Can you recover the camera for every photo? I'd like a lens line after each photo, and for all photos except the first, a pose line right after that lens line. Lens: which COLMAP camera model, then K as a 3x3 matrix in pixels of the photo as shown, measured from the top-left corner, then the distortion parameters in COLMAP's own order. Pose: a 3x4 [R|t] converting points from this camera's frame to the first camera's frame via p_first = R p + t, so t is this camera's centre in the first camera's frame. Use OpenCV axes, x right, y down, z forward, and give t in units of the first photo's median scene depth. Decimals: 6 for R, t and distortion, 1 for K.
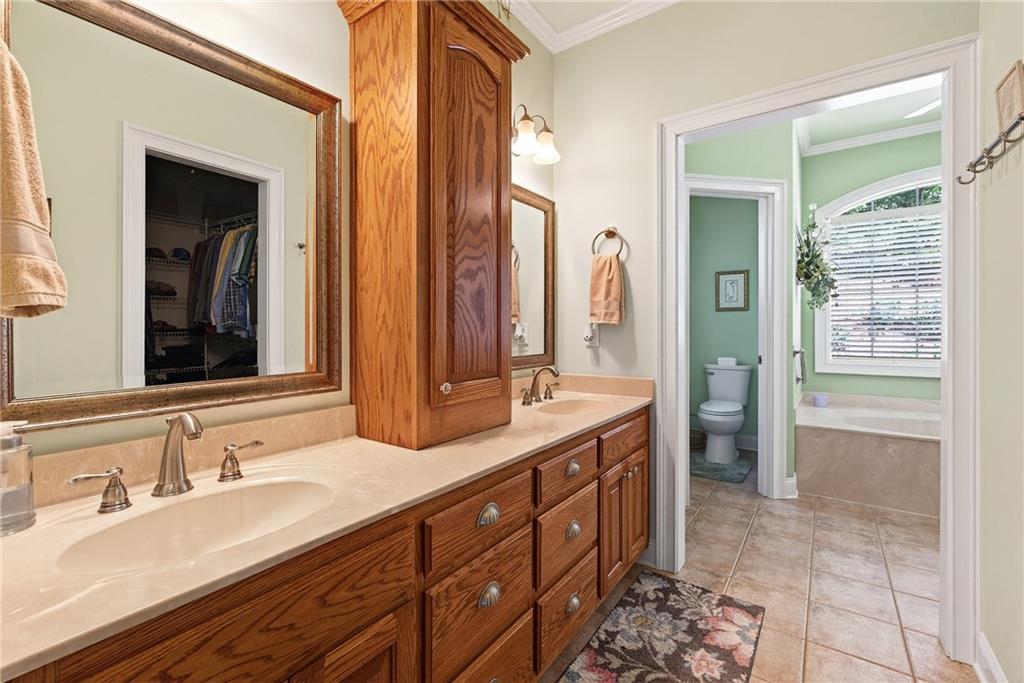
lens RADIAL K [[451.1, 0, 514.2], [0, 451.1, 333.2], [0, 0, 1]] dist [0.012242, 0.000120]
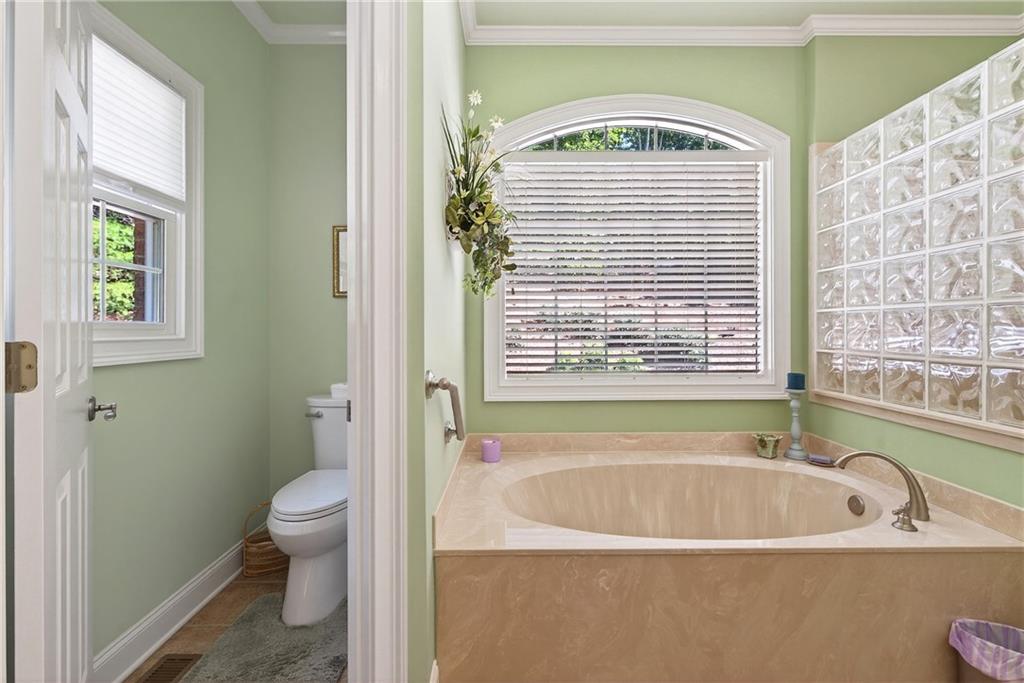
lens RADIAL K [[451.1, 0, 512.7], [0, 451.1, 333.7], [0, 0, 1]] dist [0.012242, 0.000120]
pose [[0.817357, -0.004373, 0.576115, 0.397805], [0.003422, 0.999990, 0.002736, -0.006085], [-0.576121, -0.000265, 0.817364, 0.556638]]
